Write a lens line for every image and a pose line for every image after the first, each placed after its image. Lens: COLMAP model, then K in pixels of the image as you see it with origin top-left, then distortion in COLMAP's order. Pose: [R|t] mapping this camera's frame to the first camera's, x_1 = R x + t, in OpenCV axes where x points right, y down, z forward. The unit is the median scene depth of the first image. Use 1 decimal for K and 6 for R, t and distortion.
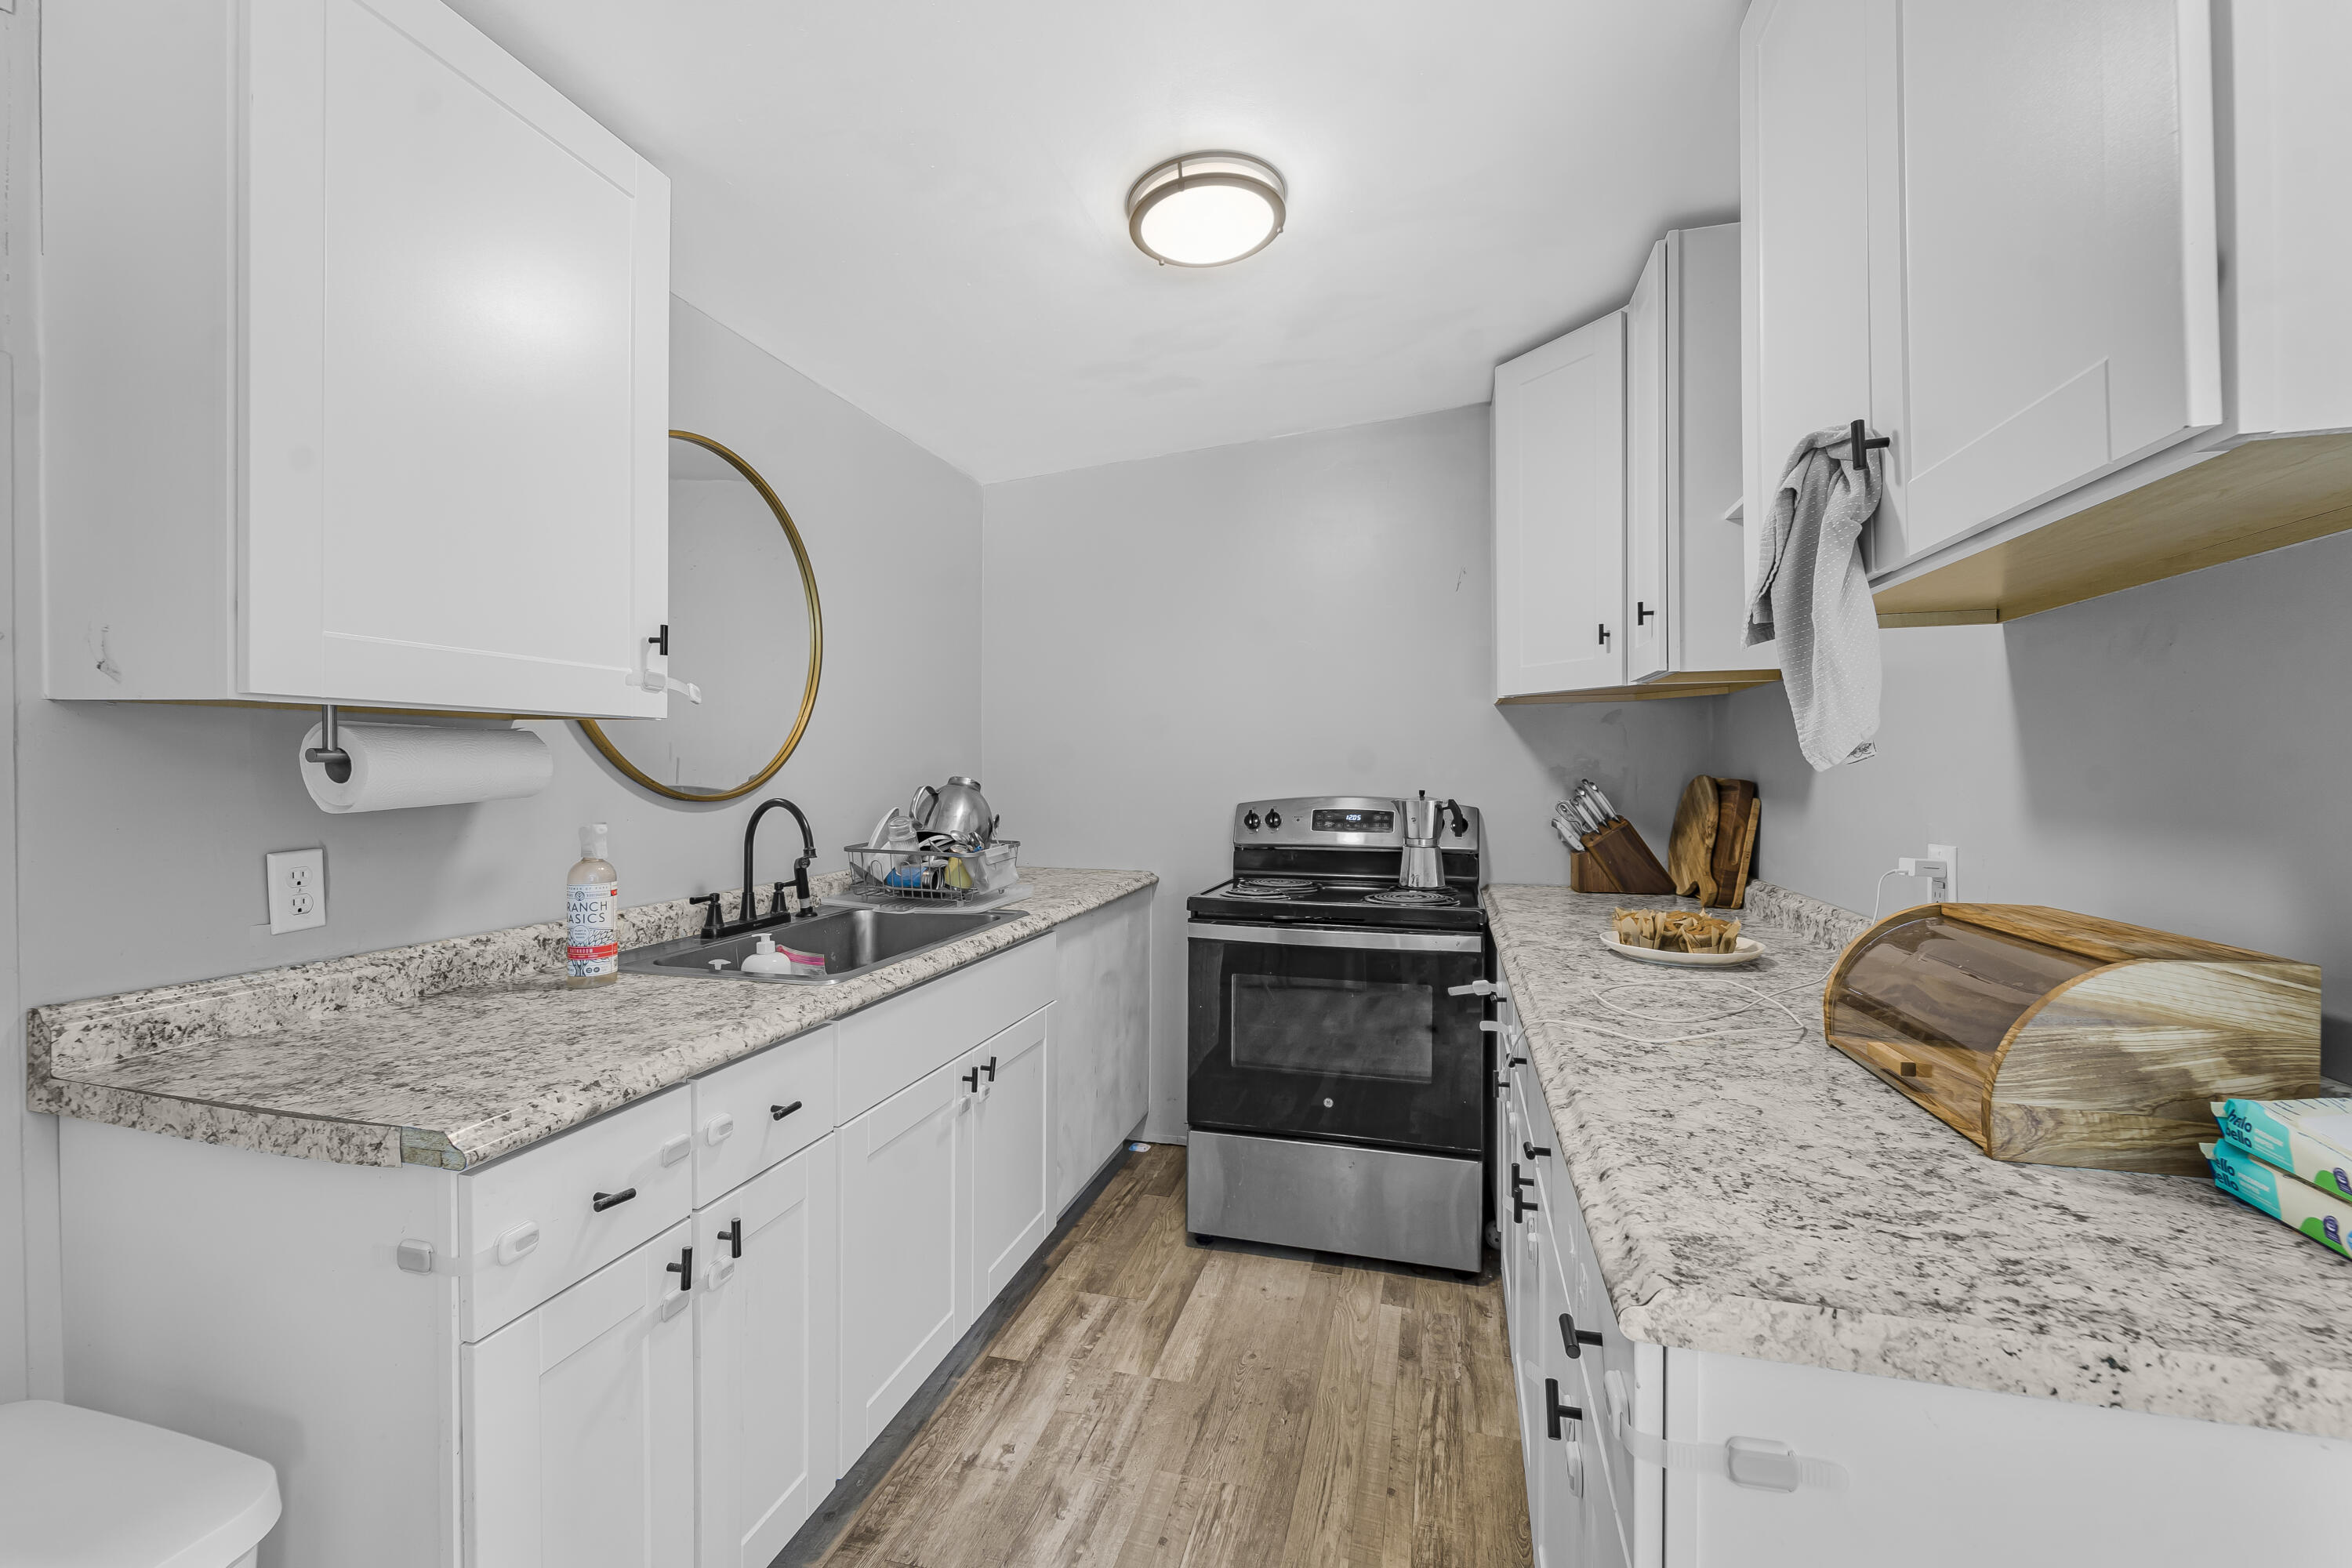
lens RADIAL K [[956.7, 0, 1176.0], [0, 956.7, 784.0], [0, 0, 1]] dist [0.009402, -0.006932]
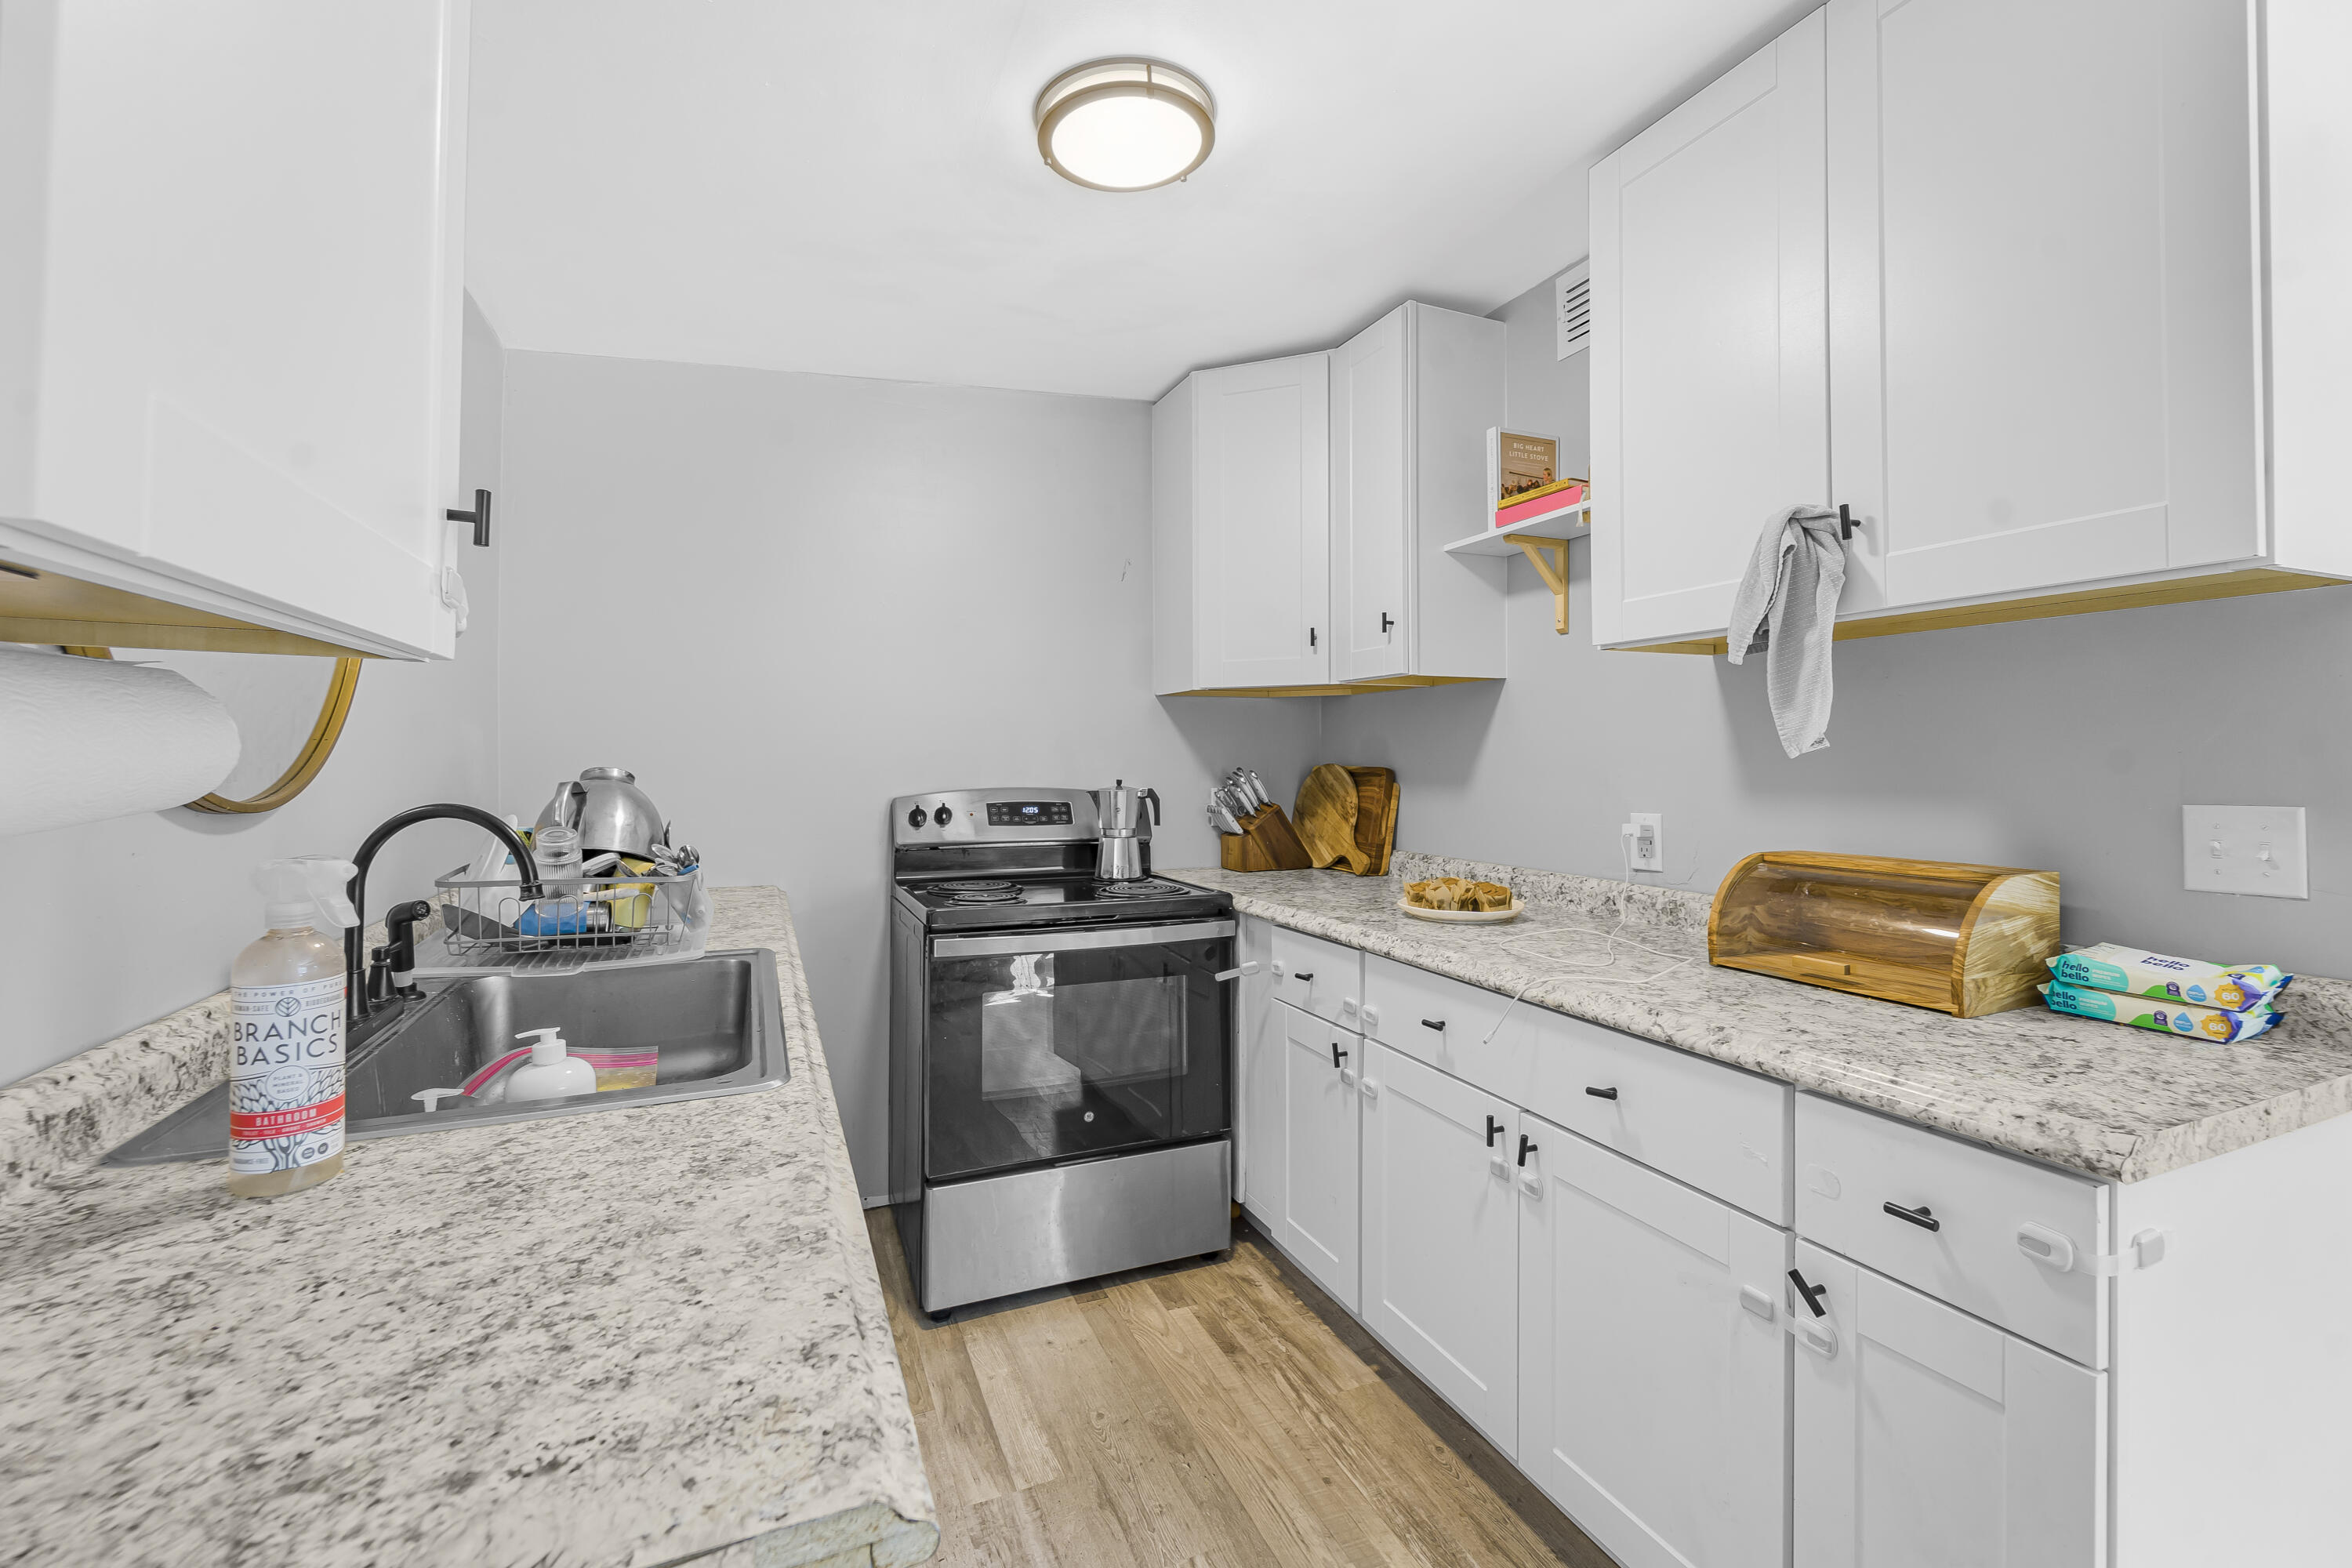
lens RADIAL K [[979.9, 0, 1173.6], [0, 979.9, 763.2], [0, 0, 1]] dist [0.009937, -0.006689]
pose [[0.779859, -0.000801, 0.625955, -0.399379], [0.008749, 0.999915, -0.009621, -0.000183], [-0.625894, 0.012980, 0.779800, 0.216643]]
